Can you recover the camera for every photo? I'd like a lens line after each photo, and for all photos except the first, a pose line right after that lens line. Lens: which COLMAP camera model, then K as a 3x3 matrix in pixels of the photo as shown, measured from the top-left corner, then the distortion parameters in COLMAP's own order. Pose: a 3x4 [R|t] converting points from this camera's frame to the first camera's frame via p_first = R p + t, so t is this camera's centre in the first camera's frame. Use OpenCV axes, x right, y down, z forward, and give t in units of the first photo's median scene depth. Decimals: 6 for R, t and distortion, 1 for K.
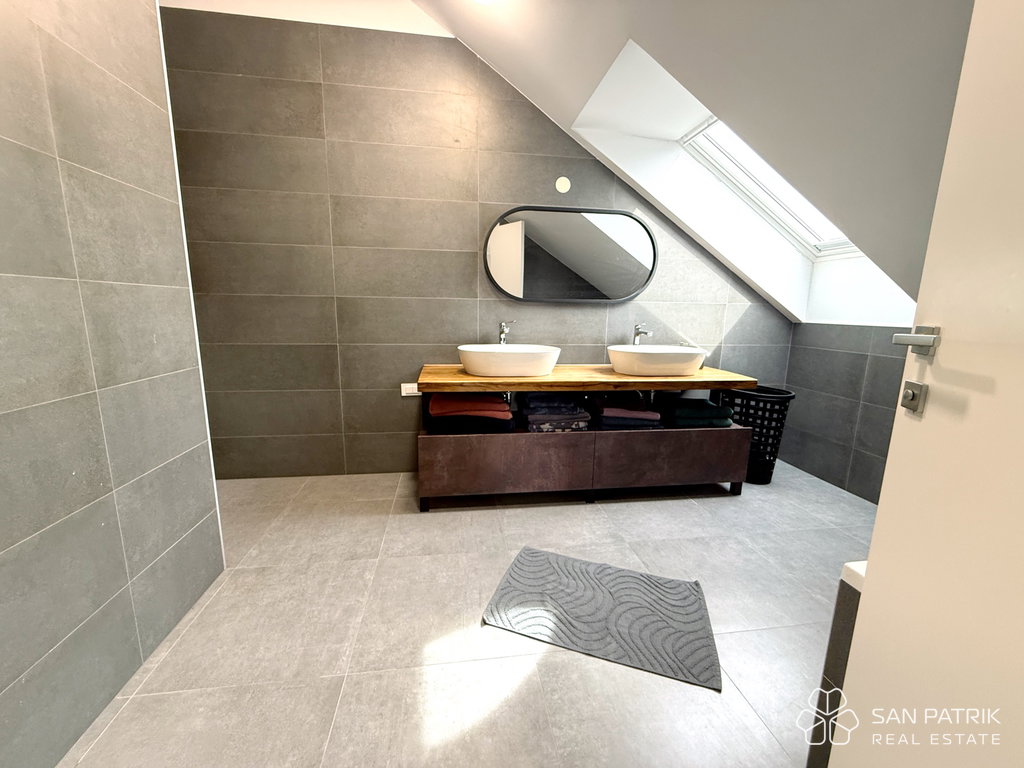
lens RADIAL K [[407.7, 0, 506.9], [0, 407.7, 382.9], [0, 0, 1]] dist [-0.006216, 0.000094]
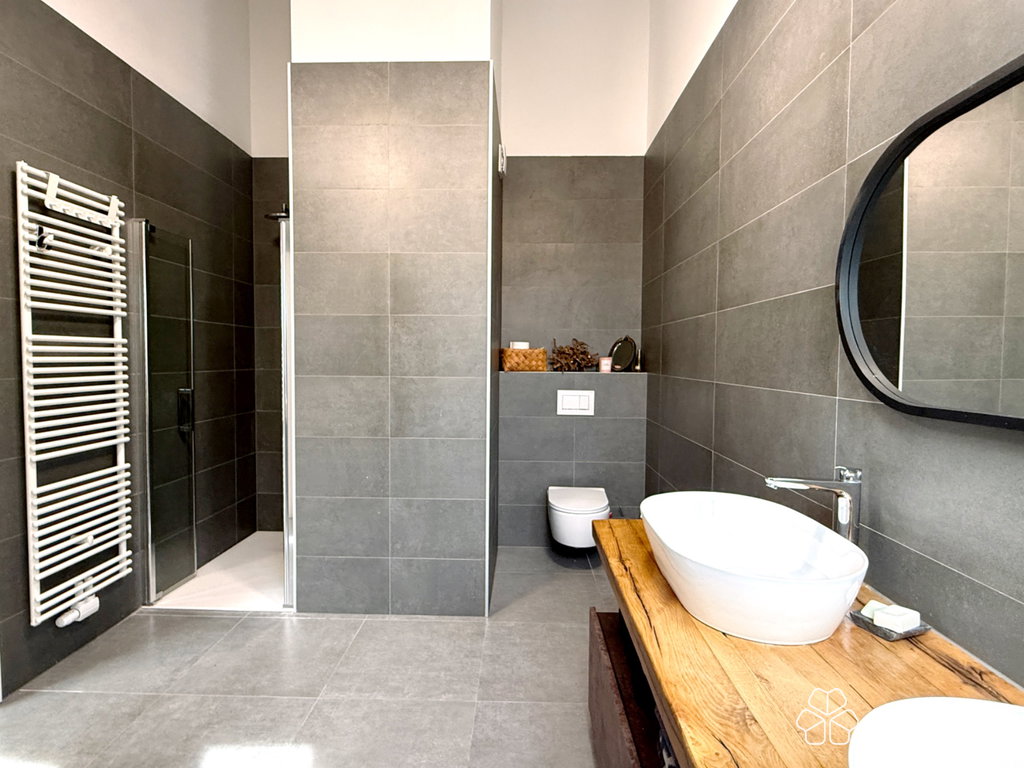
lens RADIAL K [[525.8, 0, 507.8], [0, 525.8, 383.5], [0, 0, 1]] dist [0.003794, 0.001247]
pose [[-0.161521, 0.029833, -0.986418, 1.052062], [-0.189312, 0.980043, 0.060640, -0.408053], [0.968541, 0.196536, -0.152650, 1.638634]]
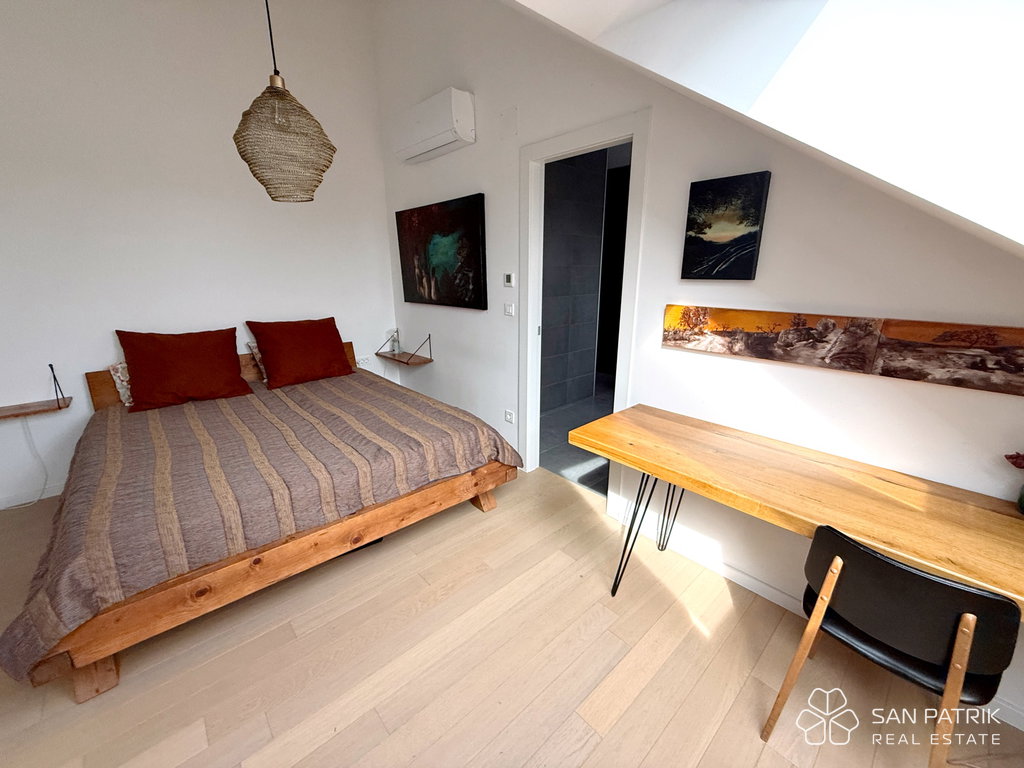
lens RADIAL K [[407.7, 0, 510.0], [0, 407.7, 381.3], [0, 0, 1]] dist [-0.006216, 0.000094]
pose [[0.566205, 0.207521, -0.797714, 1.668439], [-0.139027, 0.977967, 0.155734, 0.014569], [0.812455, 0.022726, 0.582580, -1.529502]]
